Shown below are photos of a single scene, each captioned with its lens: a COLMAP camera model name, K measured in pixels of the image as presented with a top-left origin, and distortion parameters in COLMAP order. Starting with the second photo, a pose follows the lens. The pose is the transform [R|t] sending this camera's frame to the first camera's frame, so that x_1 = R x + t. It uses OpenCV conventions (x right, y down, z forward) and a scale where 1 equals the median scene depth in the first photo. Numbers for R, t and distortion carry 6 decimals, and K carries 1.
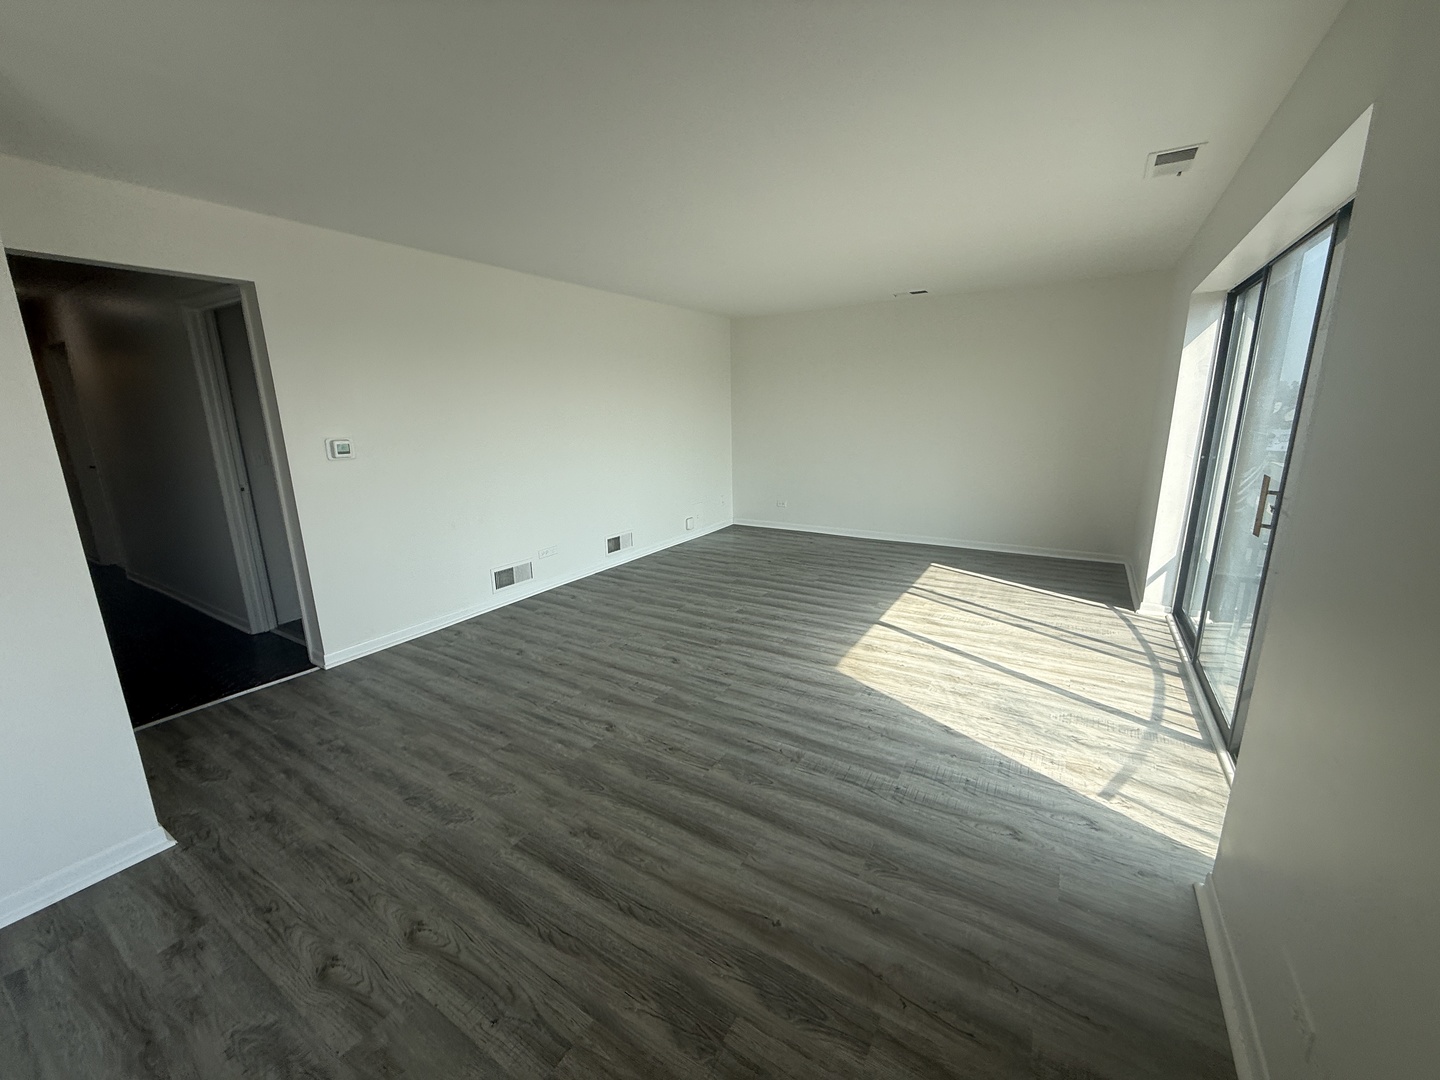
lens RADIAL K [[572.8, 0, 717.4], [0, 572.8, 537.5], [0, 0, 1]] dist [-0.000923, 0.000228]
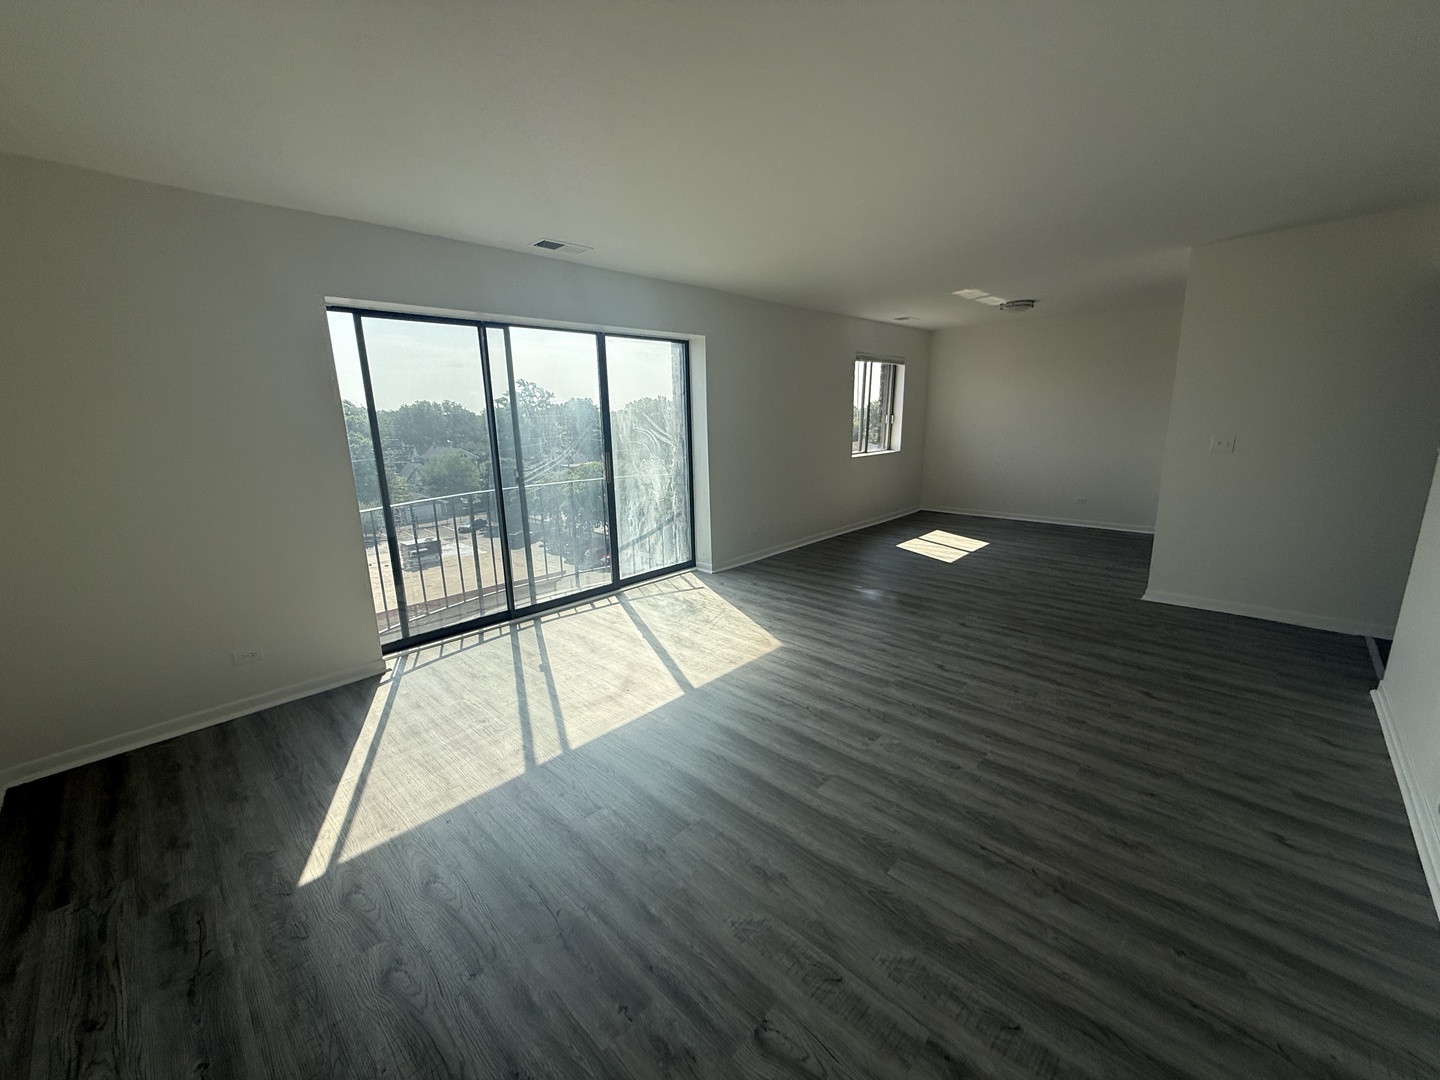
lens RADIAL K [[572.8, 0, 717.4], [0, 572.8, 537.5], [0, 0, 1]] dist [-0.000923, 0.000228]
pose [[-0.977787, -0.003542, 0.209569, 0.093220], [0.086272, 0.904432, 0.417803, -0.418605], [-0.191021, 0.426603, -0.884037, 1.831405]]
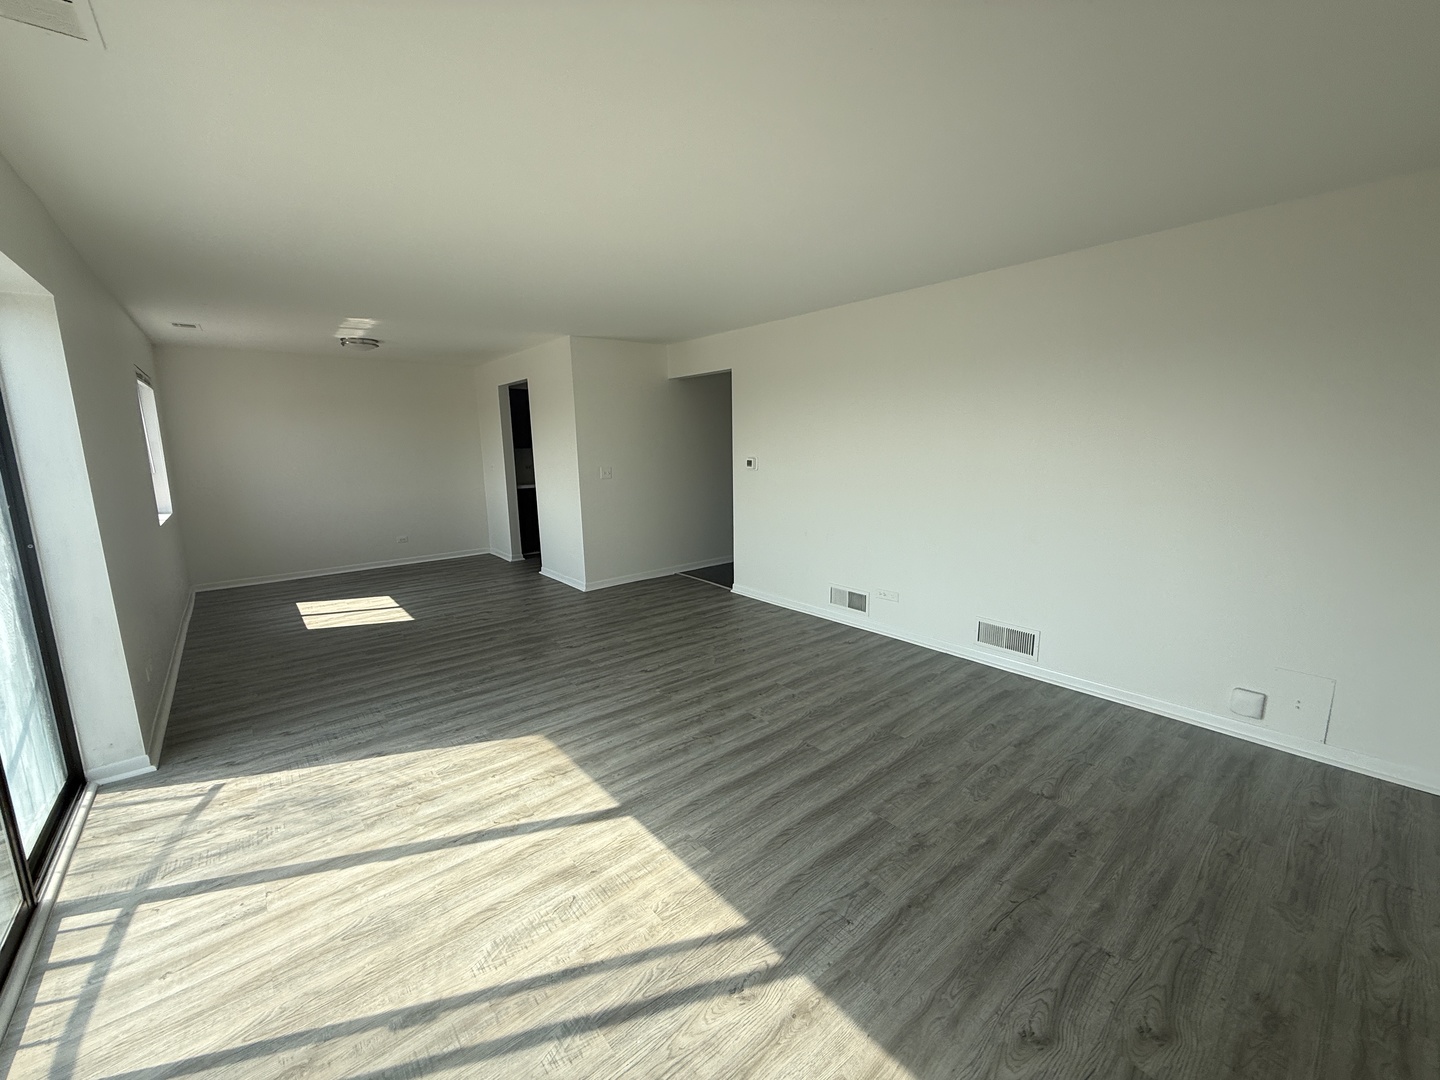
lens RADIAL K [[572.8, 0, 717.4], [0, 572.8, 537.5], [0, 0, 1]] dist [-0.000923, 0.000228]
pose [[-0.306243, 0.182026, -0.934388, 0.864117], [-0.193347, 0.949197, 0.248280, -0.327892], [0.932112, 0.256695, -0.255490, 1.341354]]
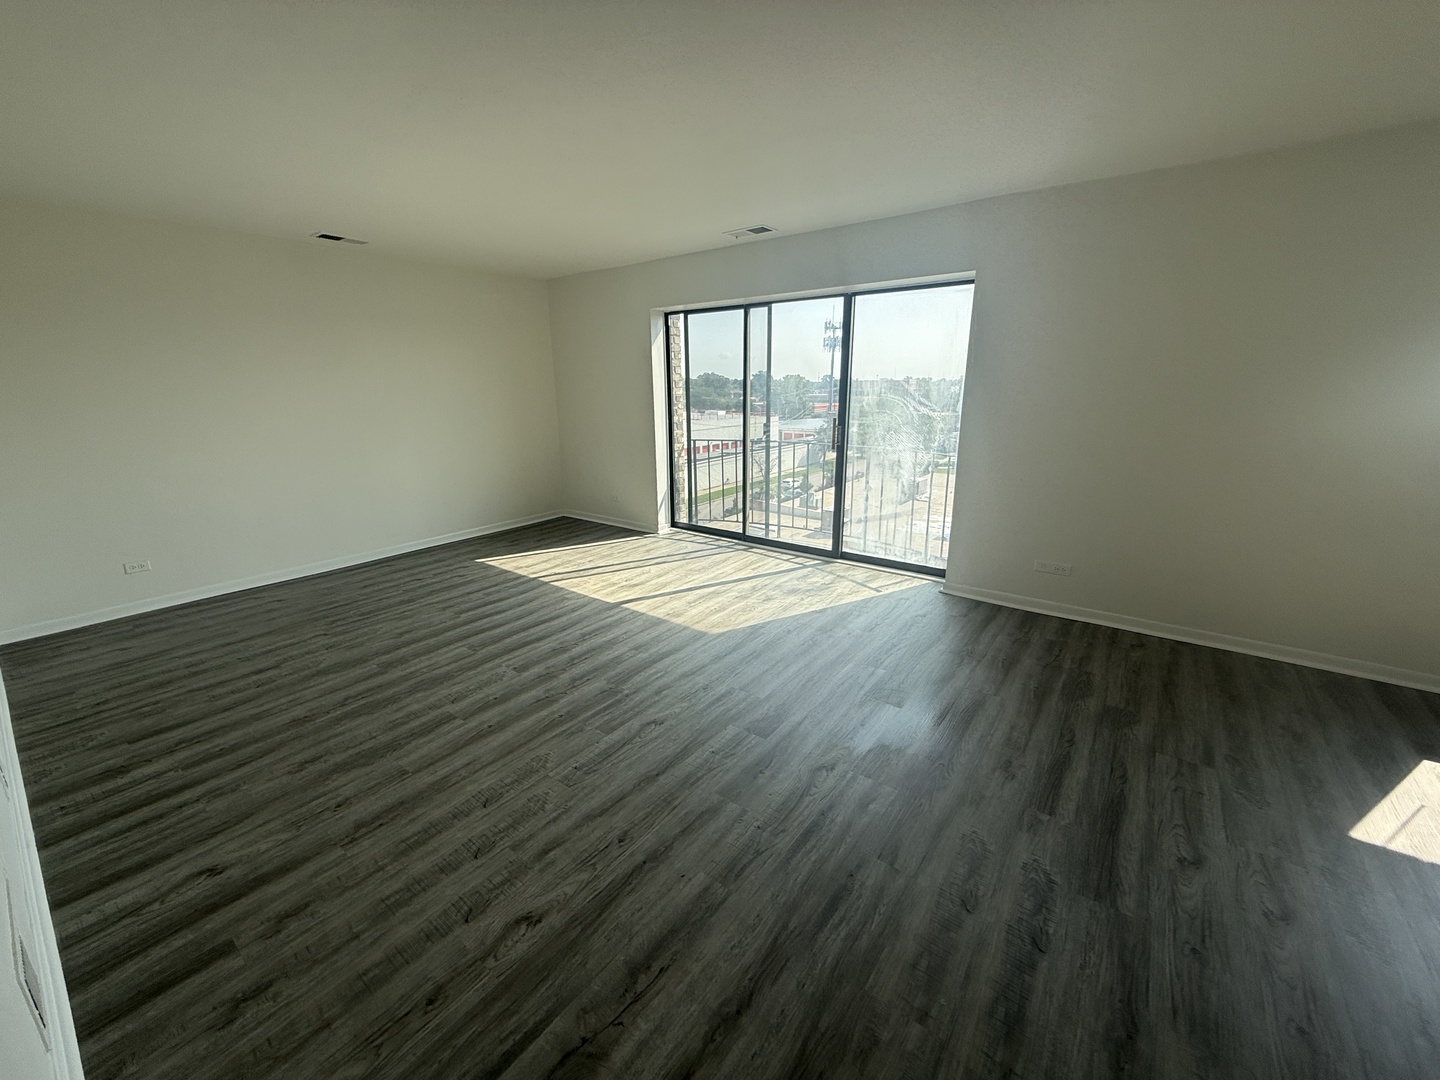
lens RADIAL K [[572.8, 0, 717.4], [0, 572.8, 537.5], [0, 0, 1]] dist [-0.000923, 0.000228]
pose [[0.090946, -0.242849, 0.965791, -0.725346], [0.229614, 0.948793, 0.216953, -0.155789], [-0.969023, 0.202029, 0.142050, 0.767189]]
